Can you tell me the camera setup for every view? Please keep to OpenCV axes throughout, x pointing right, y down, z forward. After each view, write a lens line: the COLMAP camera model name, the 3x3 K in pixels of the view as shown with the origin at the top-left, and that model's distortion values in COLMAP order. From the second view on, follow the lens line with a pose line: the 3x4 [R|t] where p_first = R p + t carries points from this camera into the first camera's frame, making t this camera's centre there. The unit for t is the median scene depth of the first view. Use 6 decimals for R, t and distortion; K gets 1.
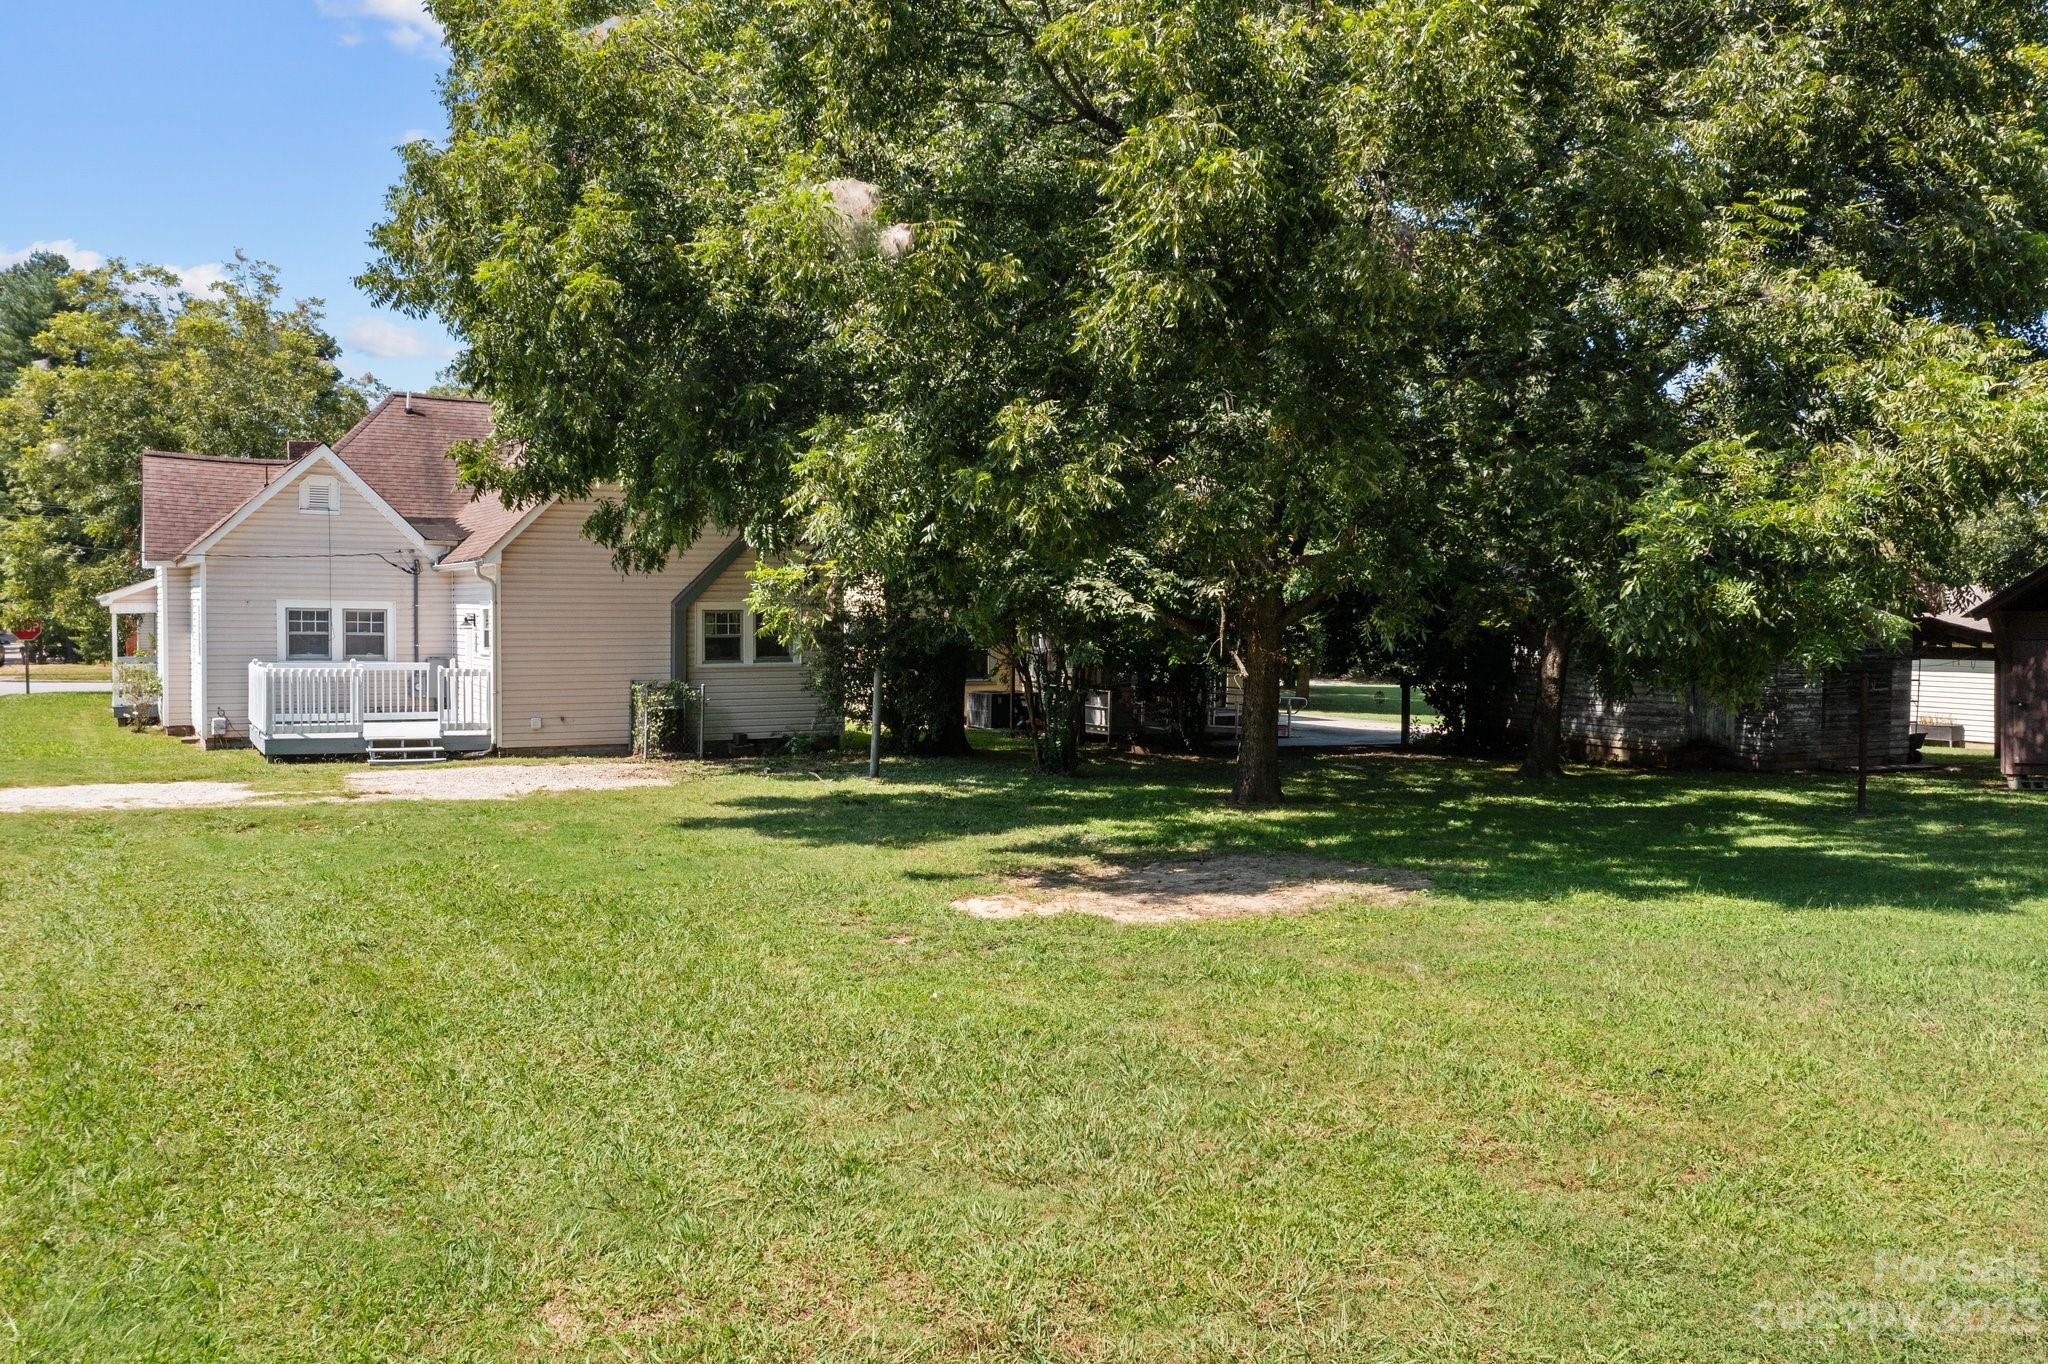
lens RADIAL K [[1633.8, 0, 1024.0], [0, 1633.8, 682.0], [0, 0, 1]] dist [0.004037, -0.001104]
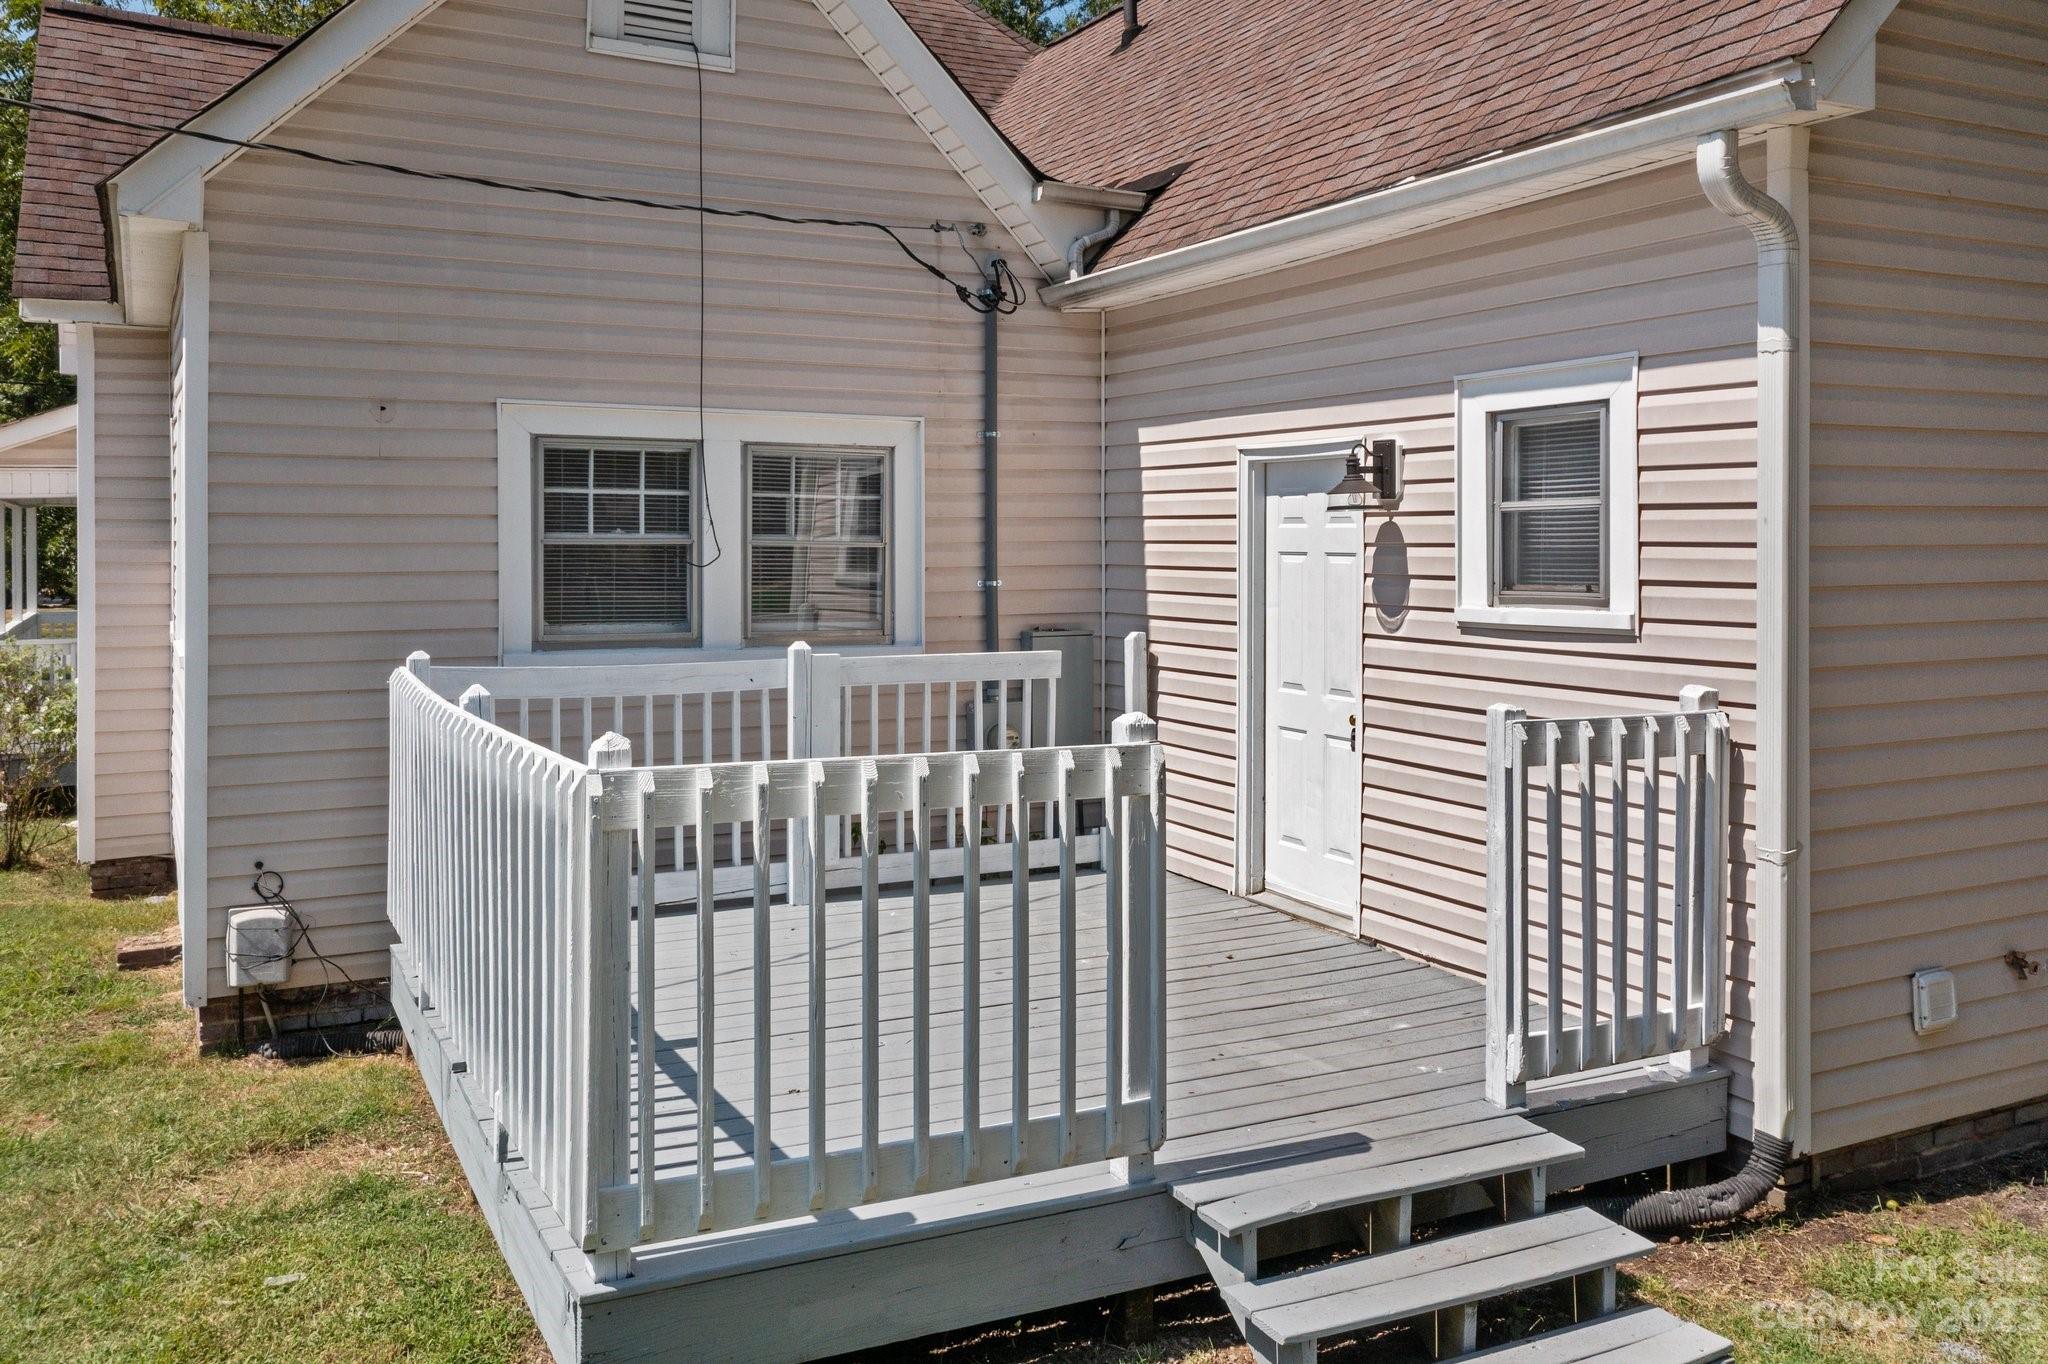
lens RADIAL K [[1682.3, 0, 1026.2], [0, 1682.3, 552.7], [0, 0, 1]] dist [0.004396, 0.001965]
pose [[0.999376, -0.009176, -0.034097, -0.364326], [0.008032, 0.999405, -0.033554, -0.018568], [0.034385, 0.033259, 0.998855, 0.741830]]
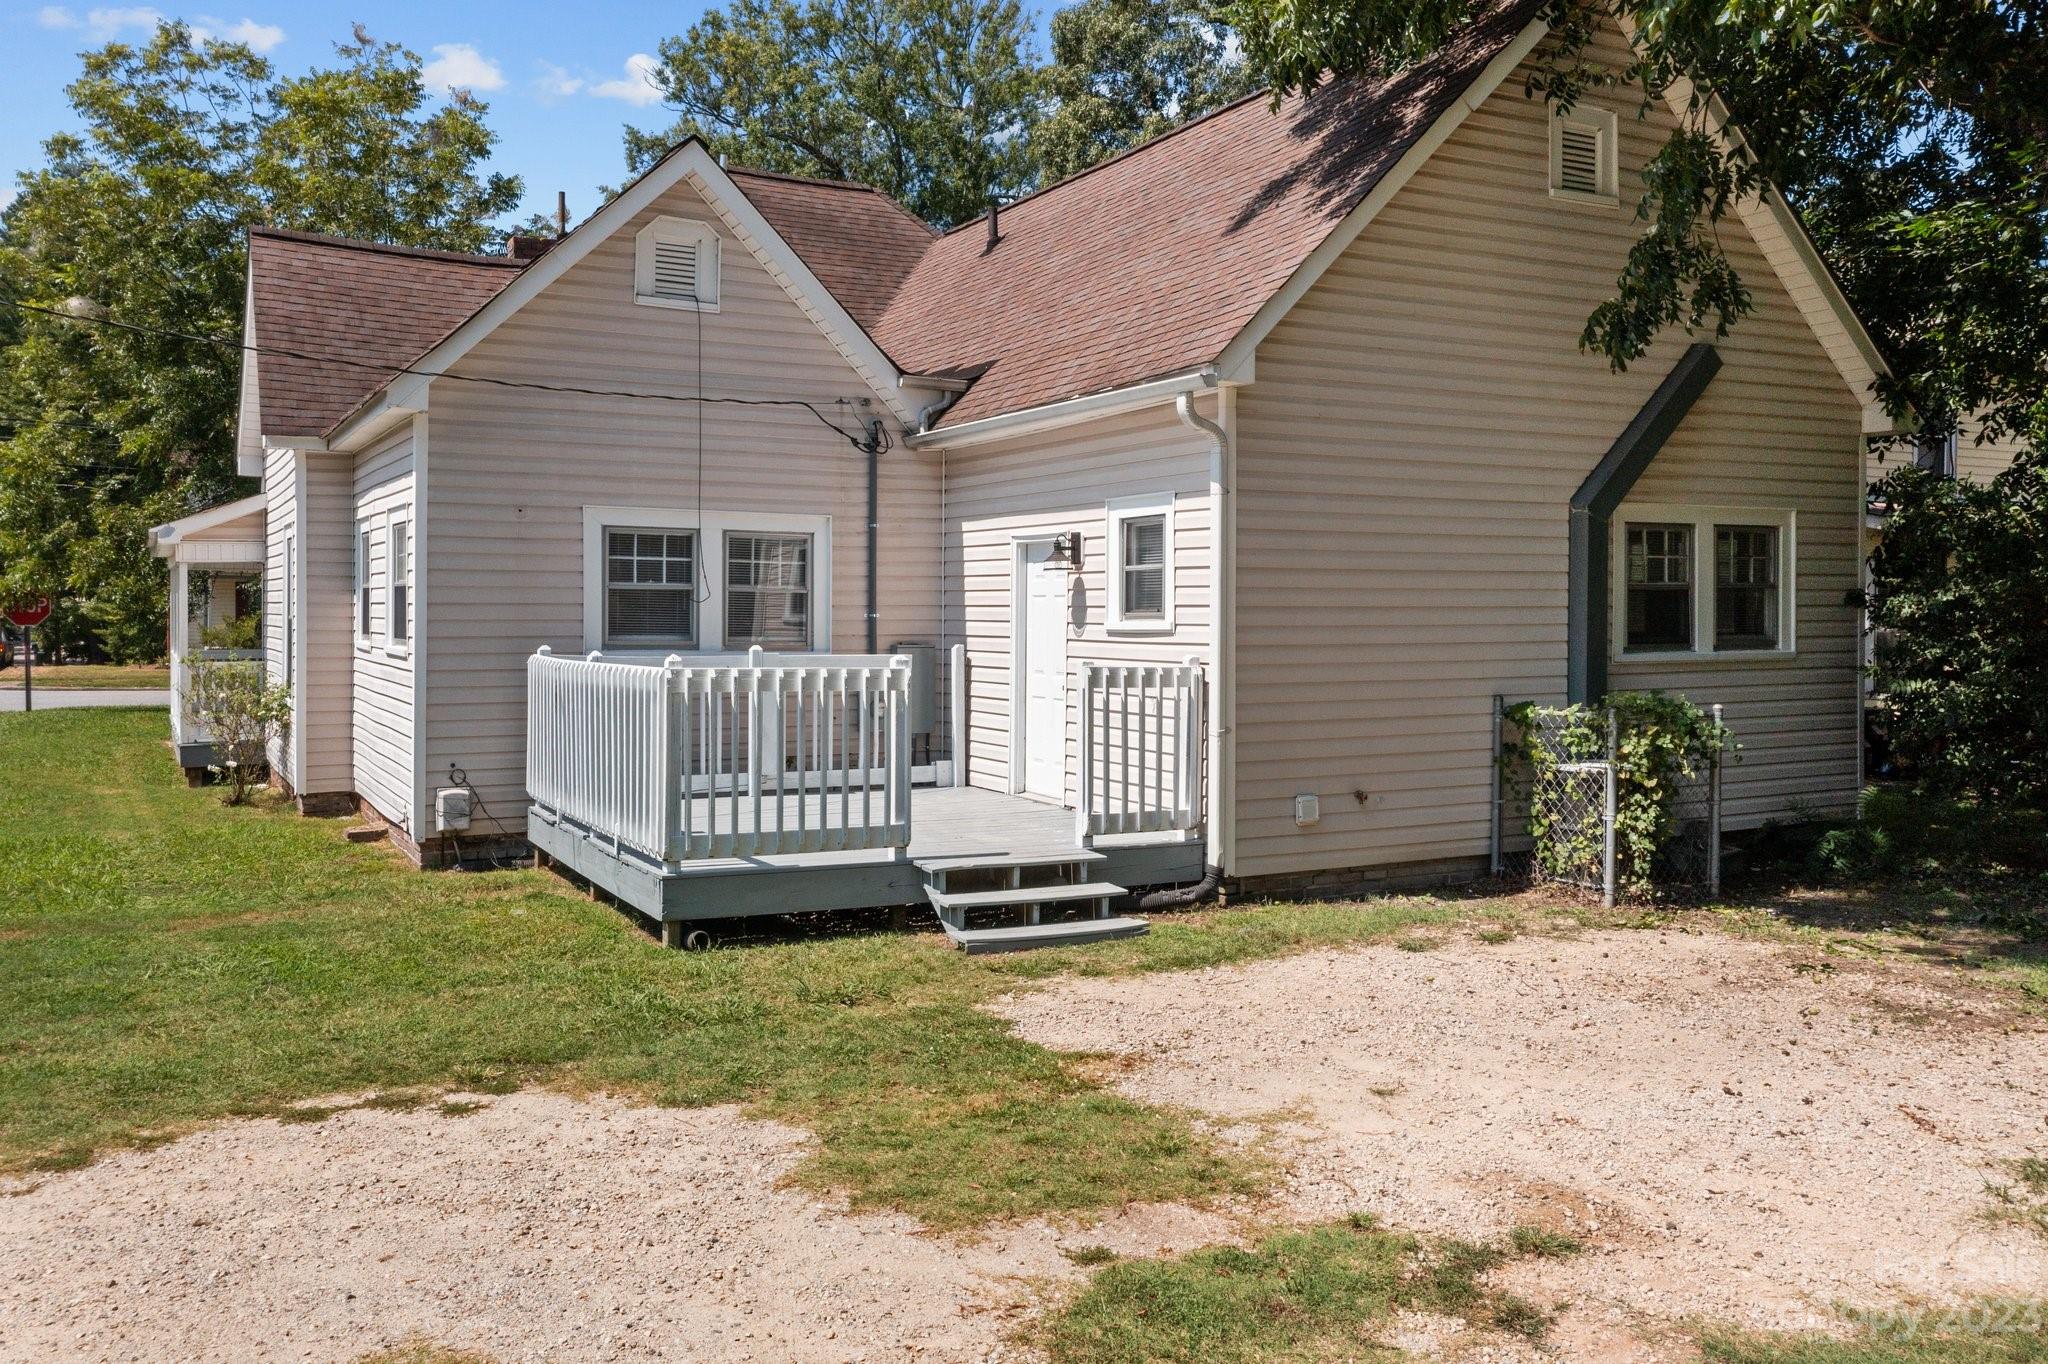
lens RADIAL K [[1649.4, 0, 1020.4], [0, 1649.4, 632.7], [0, 0, 1]] dist [0.001472, 0.006899]
pose [[0.999857, -0.004197, -0.016364, -0.331399], [0.003718, 0.999567, -0.029181, -0.004631], [0.016480, 0.029116, 0.999440, 0.566428]]
